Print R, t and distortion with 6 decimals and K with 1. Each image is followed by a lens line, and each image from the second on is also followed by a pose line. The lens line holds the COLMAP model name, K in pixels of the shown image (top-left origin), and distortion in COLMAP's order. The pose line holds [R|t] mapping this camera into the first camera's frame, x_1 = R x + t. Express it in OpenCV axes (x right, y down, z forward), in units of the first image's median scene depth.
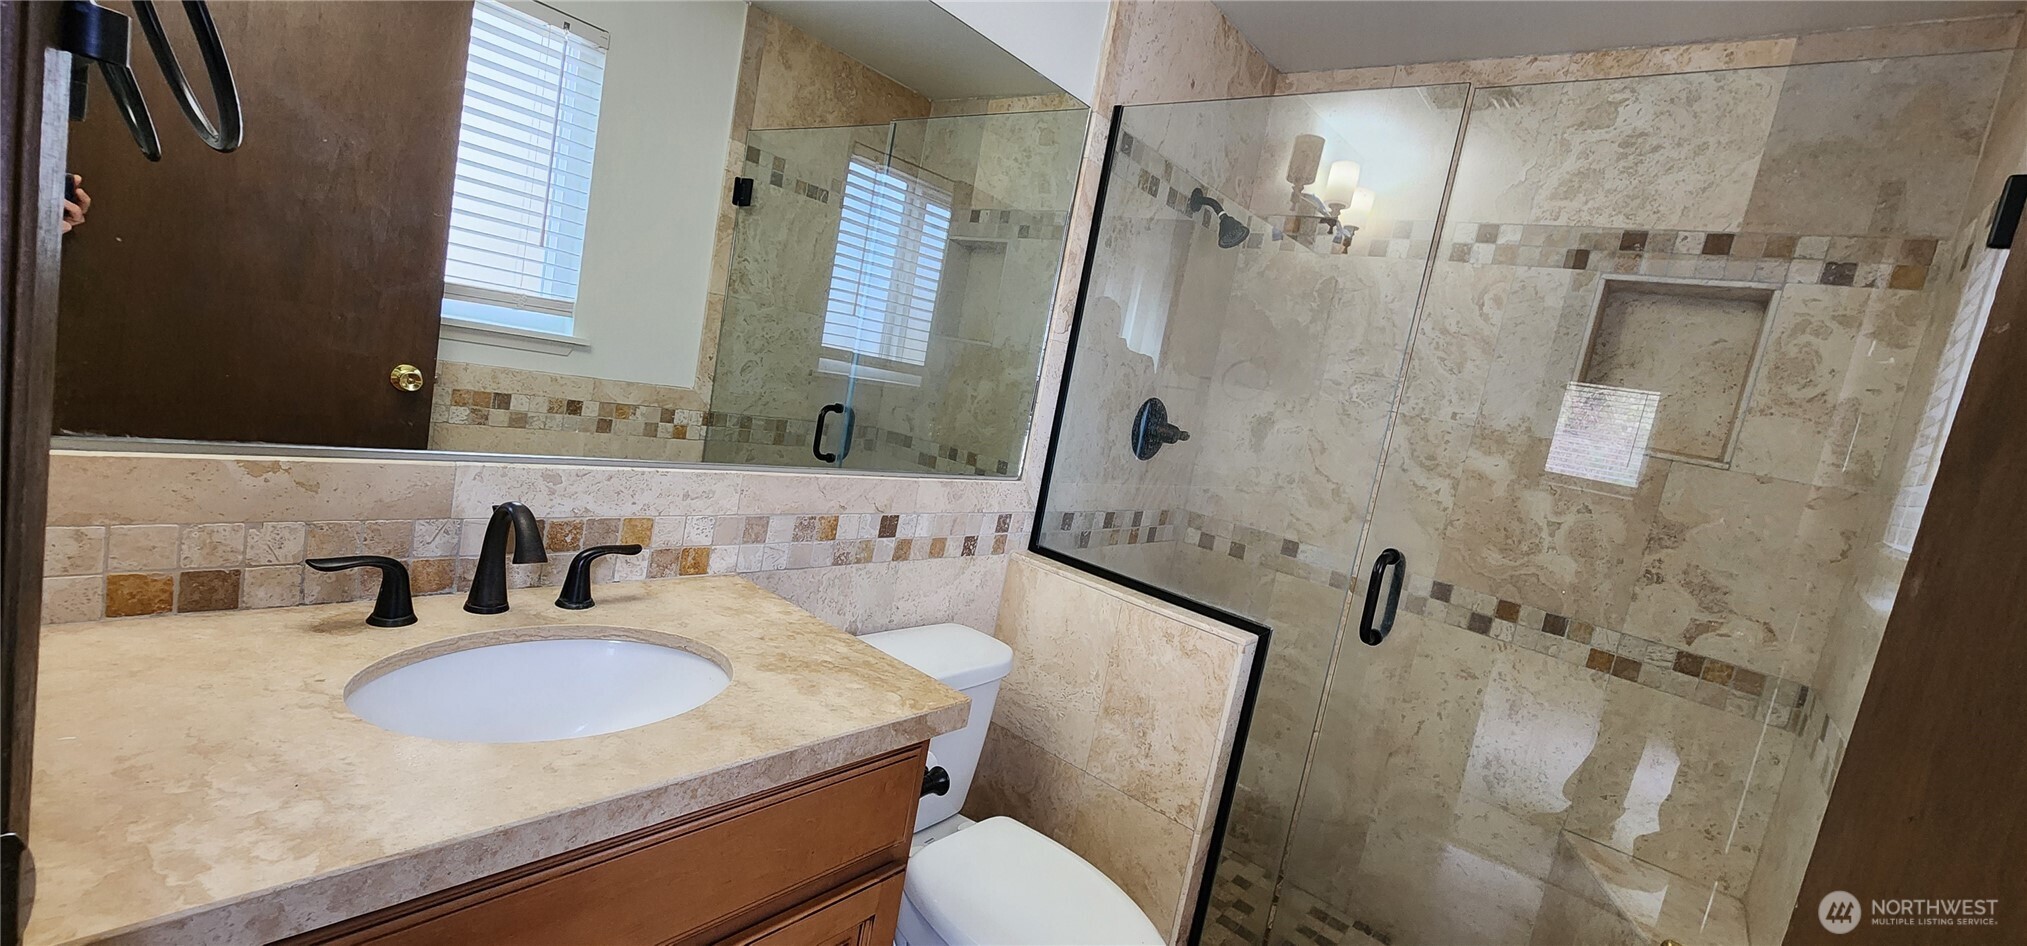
lens RADIAL K [[825.1, 0, 1014.6], [0, 825.1, 477.2], [0, 0, 1]] dist [-0.008489, 0.001235]
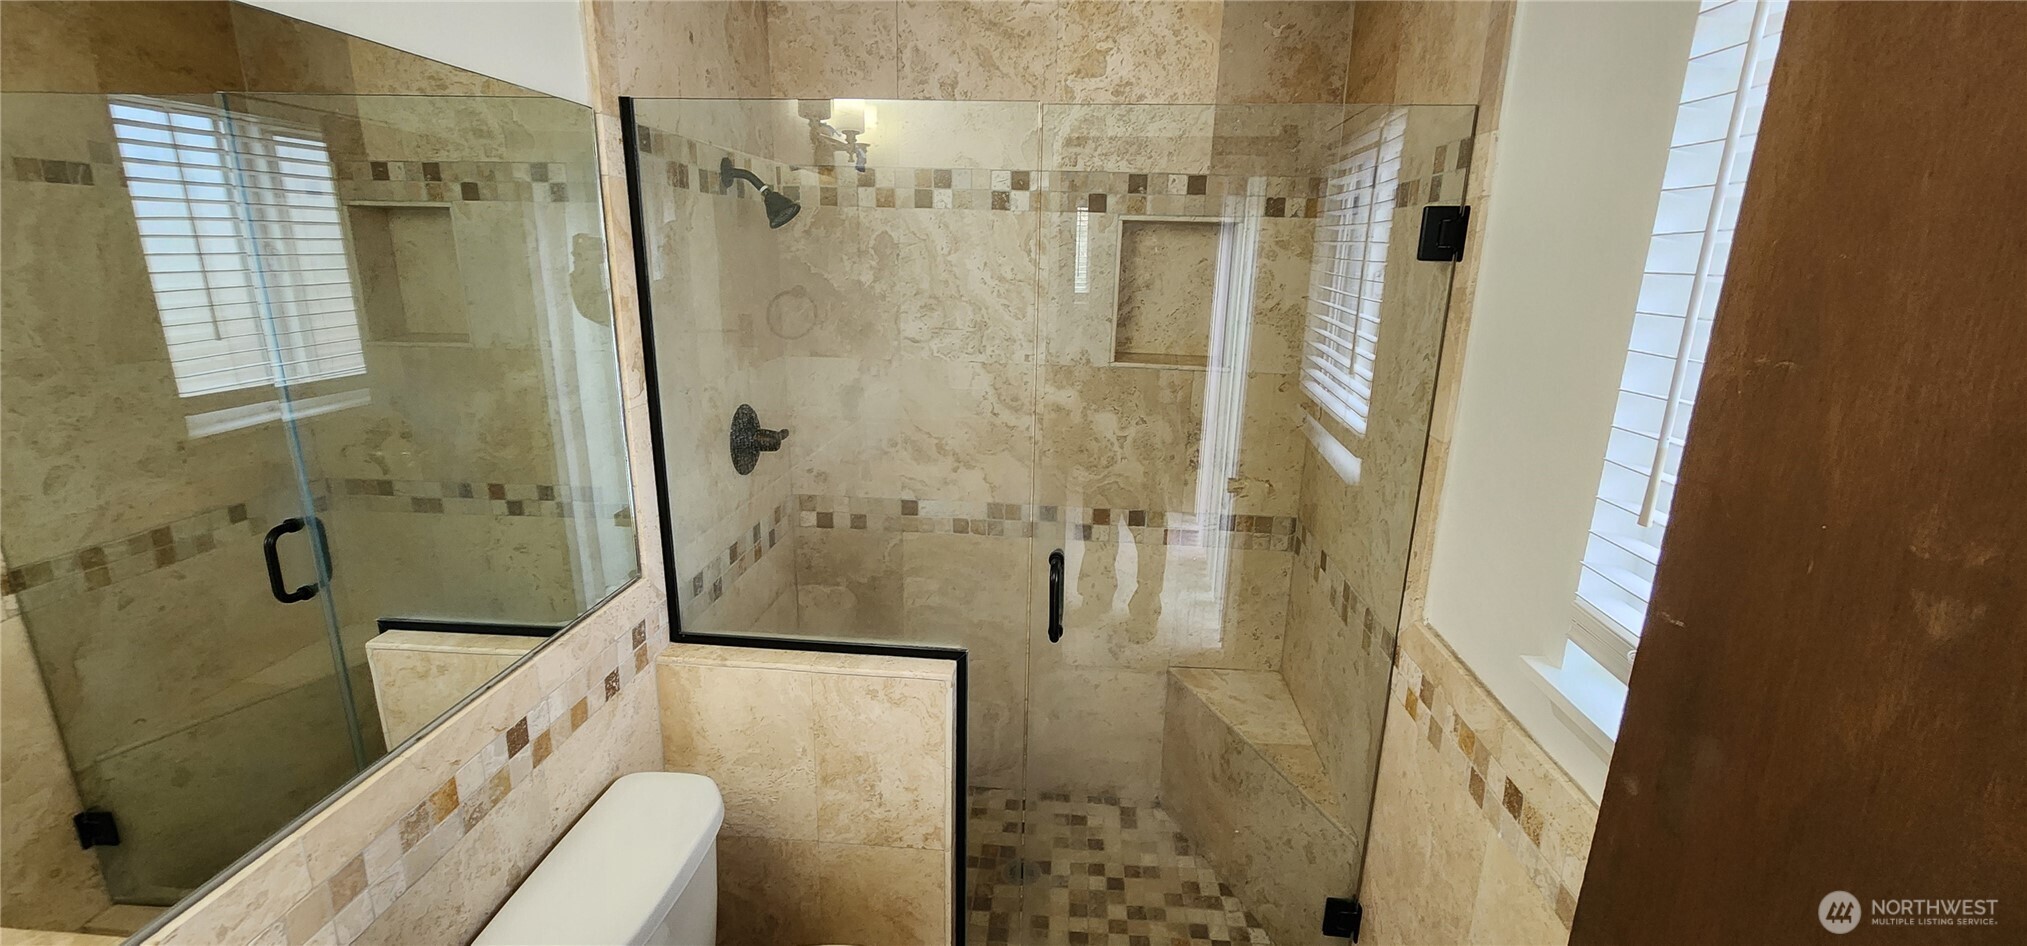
lens RADIAL K [[825.1, 0, 1018.6], [0, 825.1, 474.4], [0, 0, 1]] dist [-0.008489, 0.001235]
pose [[0.803042, -0.309772, 0.509082, -0.077798], [0.200916, 0.944998, 0.258093, -0.232862], [-0.561031, -0.104977, 0.821111, 0.116093]]
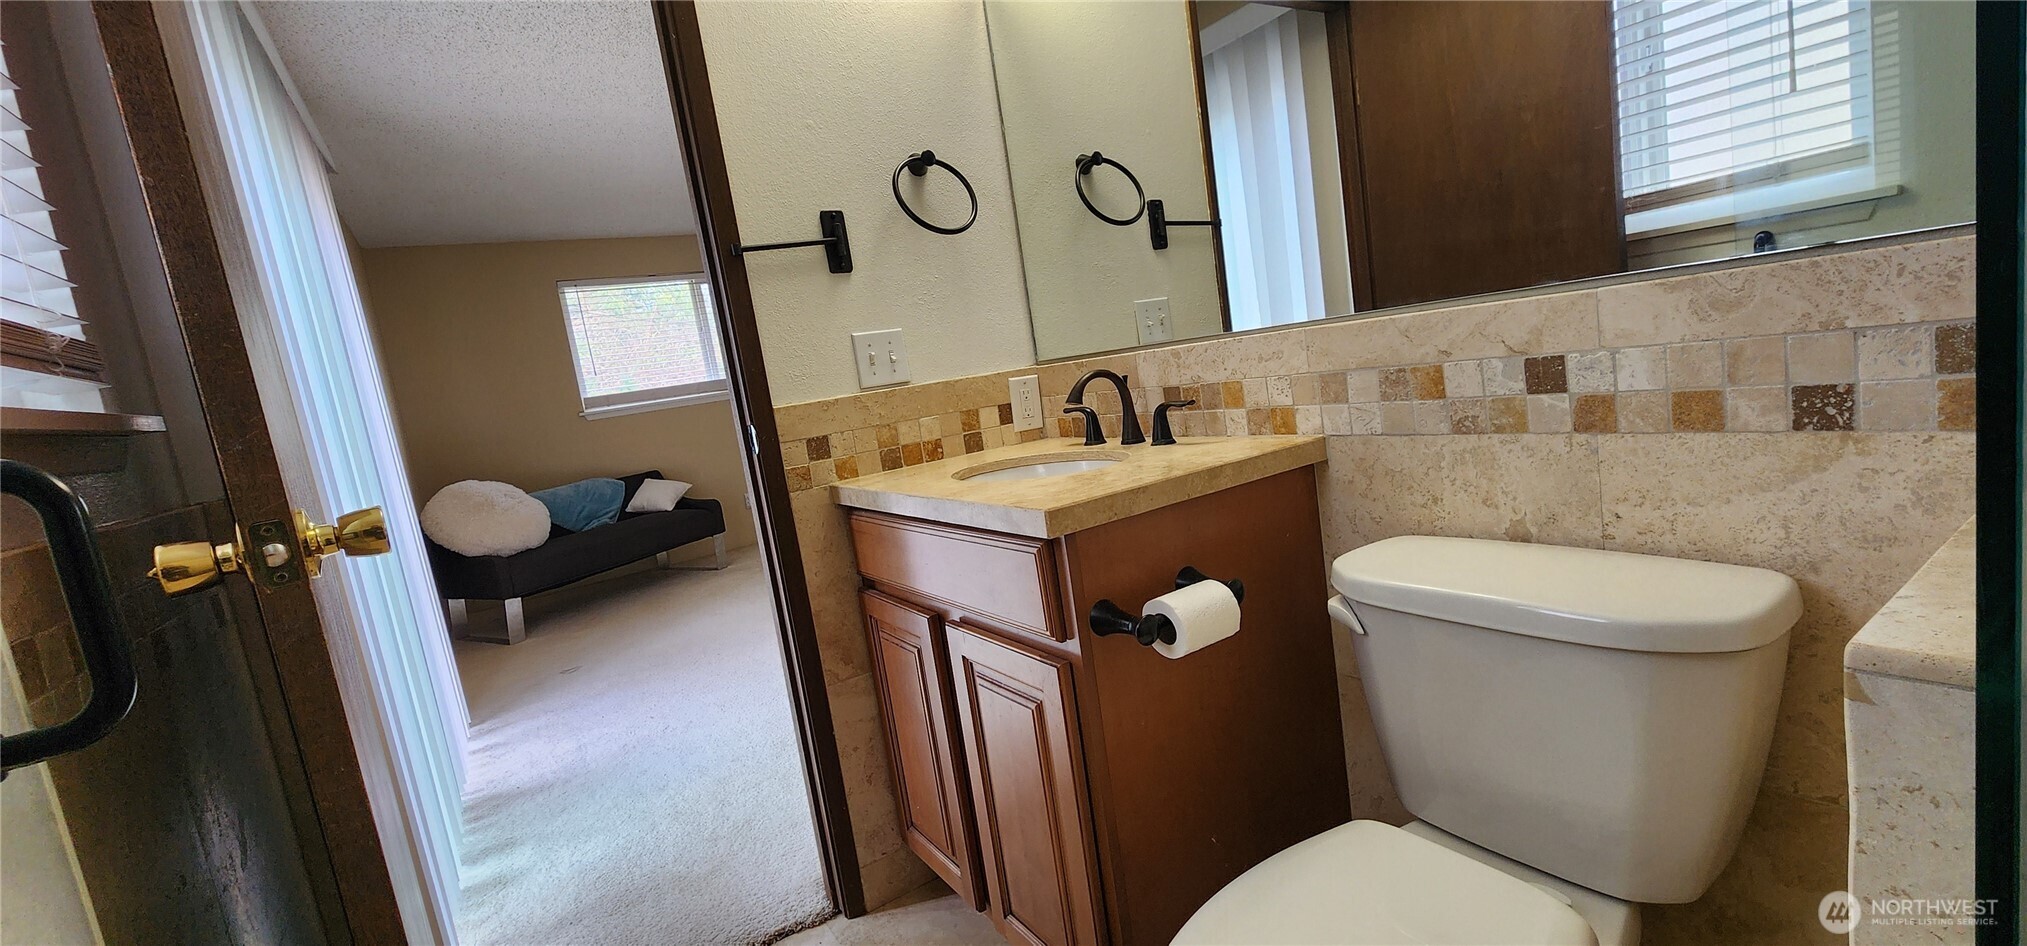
lens RADIAL K [[825.1, 0, 1018.8], [0, 825.1, 473.1], [0, 0, 1]] dist [-0.008489, 0.001235]
pose [[-0.306583, -0.011008, -0.951780, 0.482428], [-0.016504, 0.999844, -0.006248, 0.123062], [0.951701, 0.013793, -0.306717, 0.685703]]
